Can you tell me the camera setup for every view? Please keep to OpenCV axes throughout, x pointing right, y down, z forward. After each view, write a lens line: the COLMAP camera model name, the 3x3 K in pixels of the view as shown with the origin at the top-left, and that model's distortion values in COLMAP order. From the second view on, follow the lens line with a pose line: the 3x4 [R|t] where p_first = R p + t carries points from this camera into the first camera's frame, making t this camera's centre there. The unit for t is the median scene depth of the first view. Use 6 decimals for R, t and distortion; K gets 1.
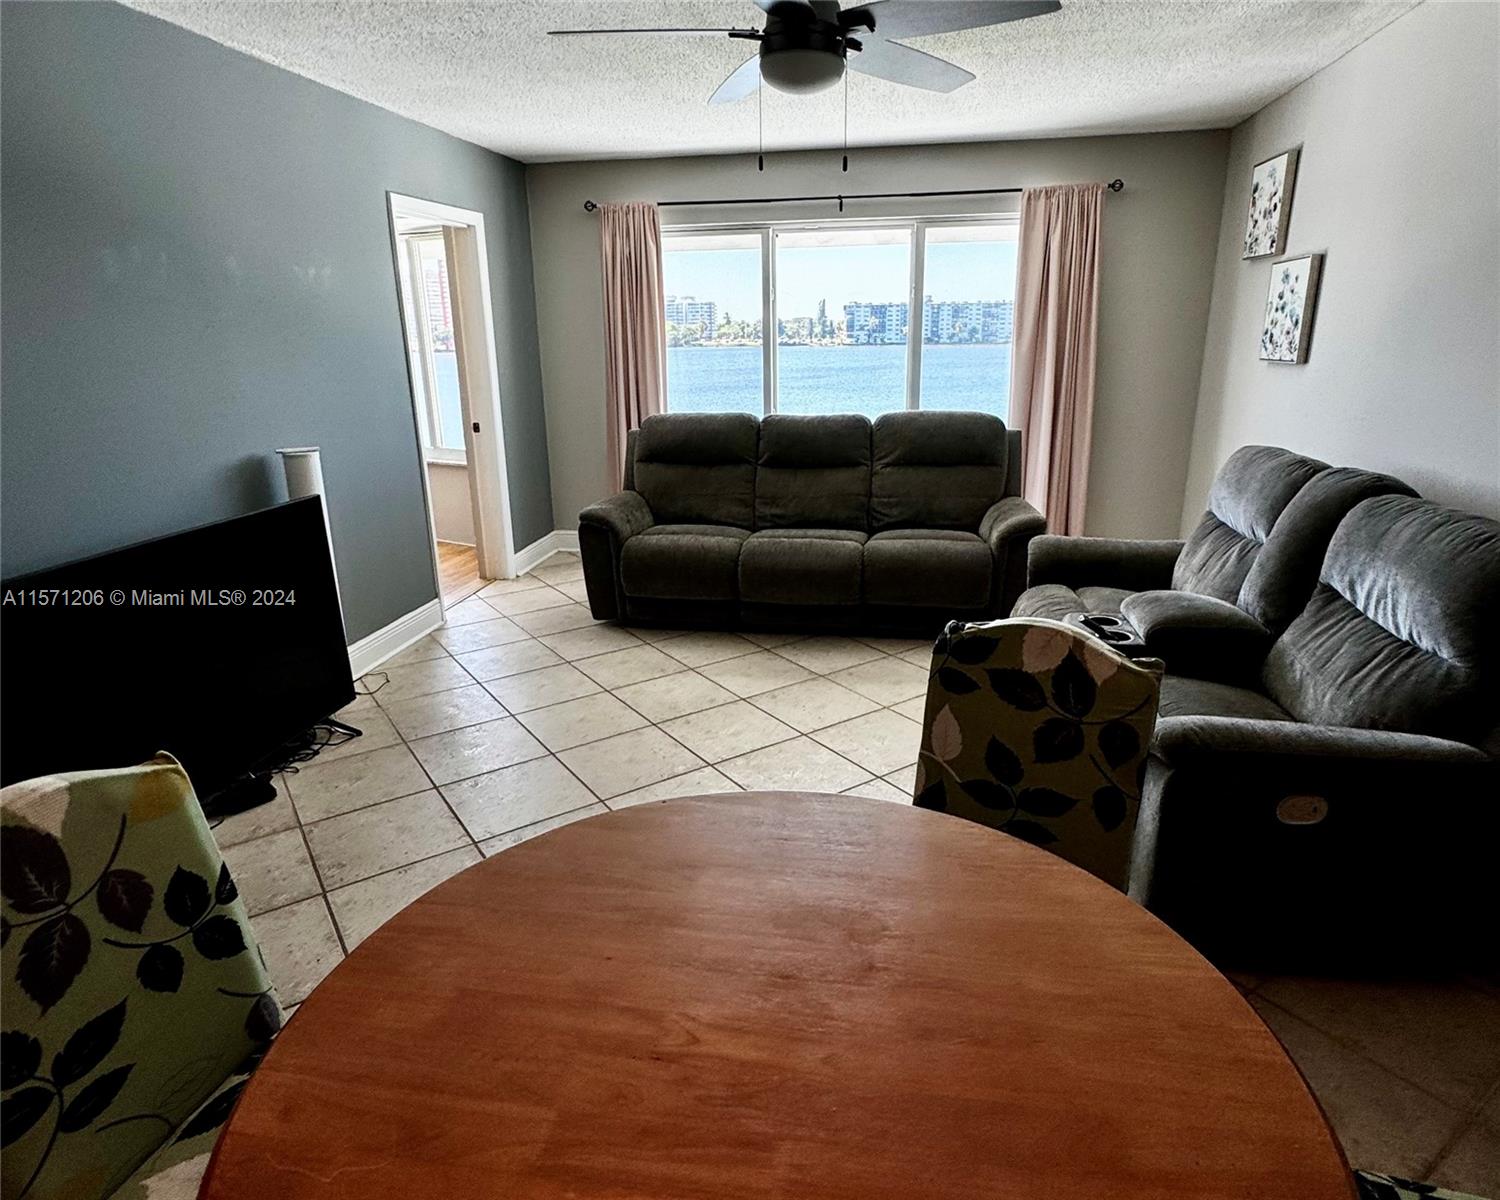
lens RADIAL K [[867.5, 0, 750.0], [0, 867.5, 600.0], [0, 0, 1]] dist [-0.002197, 0.001143]
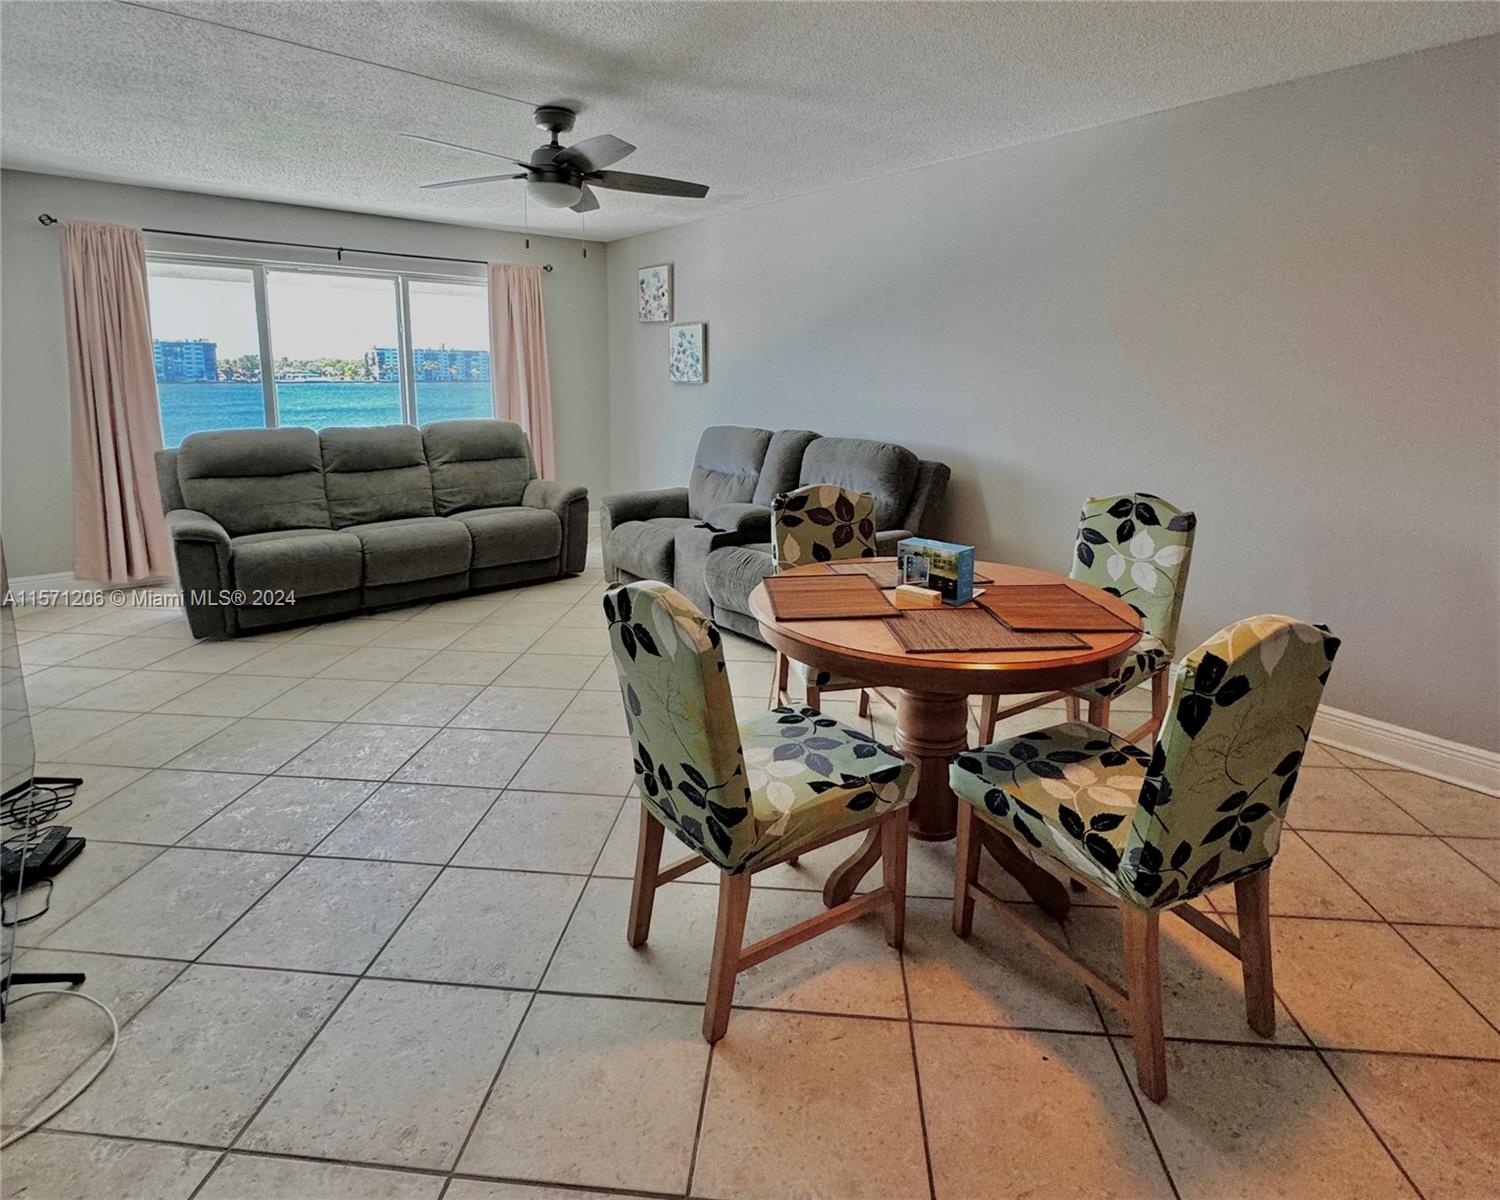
lens RADIAL K [[800.7, 0, 741.9], [0, 800.7, 481.4], [0, 0, 1]] dist [-0.001983, 0.000081]
pose [[0.648933, -0.084739, 0.756112, -0.487968], [0.207833, 0.975726, -0.069021, 0.042748], [-0.731910, 0.201935, 0.650792, -0.058750]]
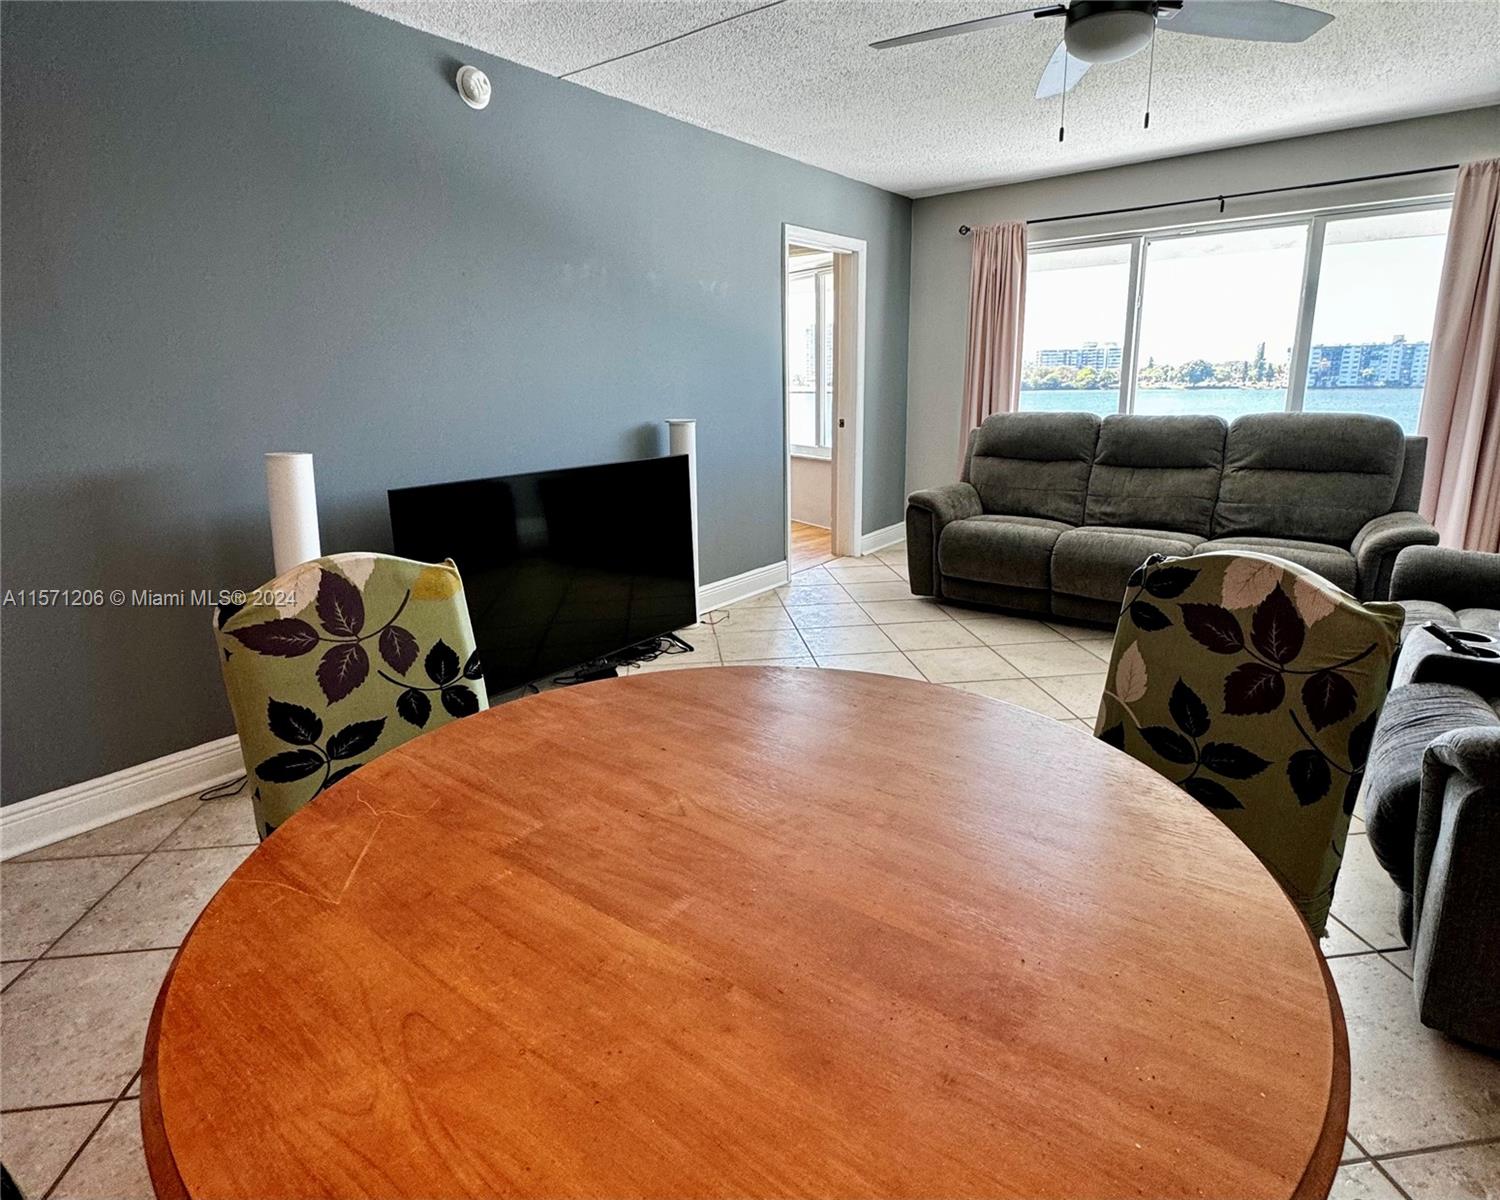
lens RADIAL K [[786.8, 0, 758.6], [0, 786.8, 561.0], [0, 0, 1]] dist [-0.002710, 0.000959]
pose [[0.890545, 0.101886, -0.443339, 0.091942], [-0.131234, 0.990700, -0.035937, 0.046900], [0.435554, 0.090185, 0.895633, 0.028457]]
